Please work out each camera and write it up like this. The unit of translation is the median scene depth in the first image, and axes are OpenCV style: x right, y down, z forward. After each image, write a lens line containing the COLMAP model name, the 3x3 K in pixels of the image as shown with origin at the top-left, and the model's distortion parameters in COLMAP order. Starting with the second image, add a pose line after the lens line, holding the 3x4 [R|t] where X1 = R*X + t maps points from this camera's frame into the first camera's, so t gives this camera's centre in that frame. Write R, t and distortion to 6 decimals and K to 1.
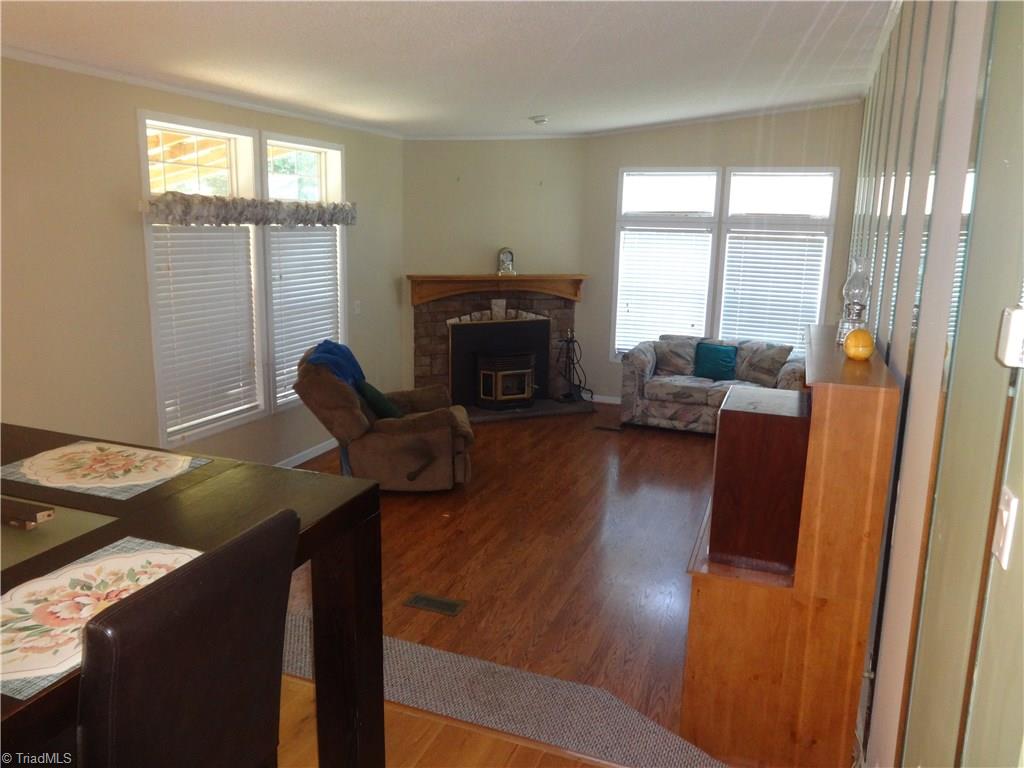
lens RADIAL K [[775.3, 0, 510.7], [0, 775.3, 382.5], [0, 0, 1]] dist [0.008553, 0.000938]
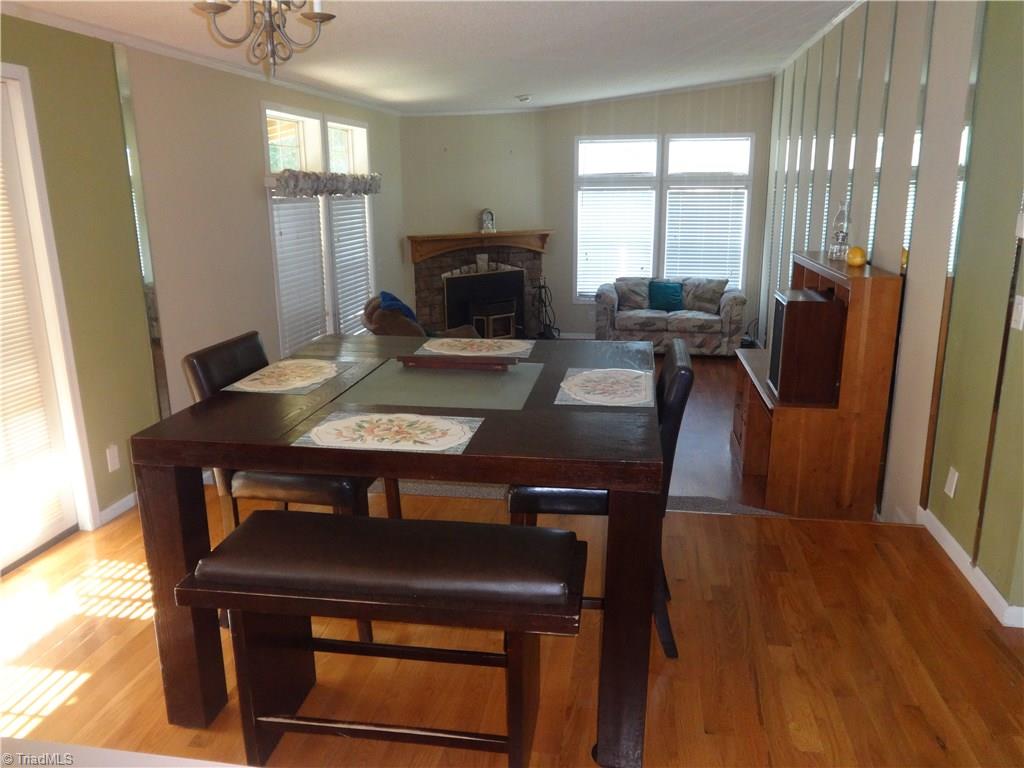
lens RADIAL K [[775.3, 0, 513.8], [0, 775.3, 382.2], [0, 0, 1]] dist [0.008553, 0.000938]
pose [[0.980169, -0.079018, 0.181726, -0.203660], [0.070853, 0.996182, 0.051005, 0.028444], [-0.185062, -0.037118, 0.982026, -0.157201]]
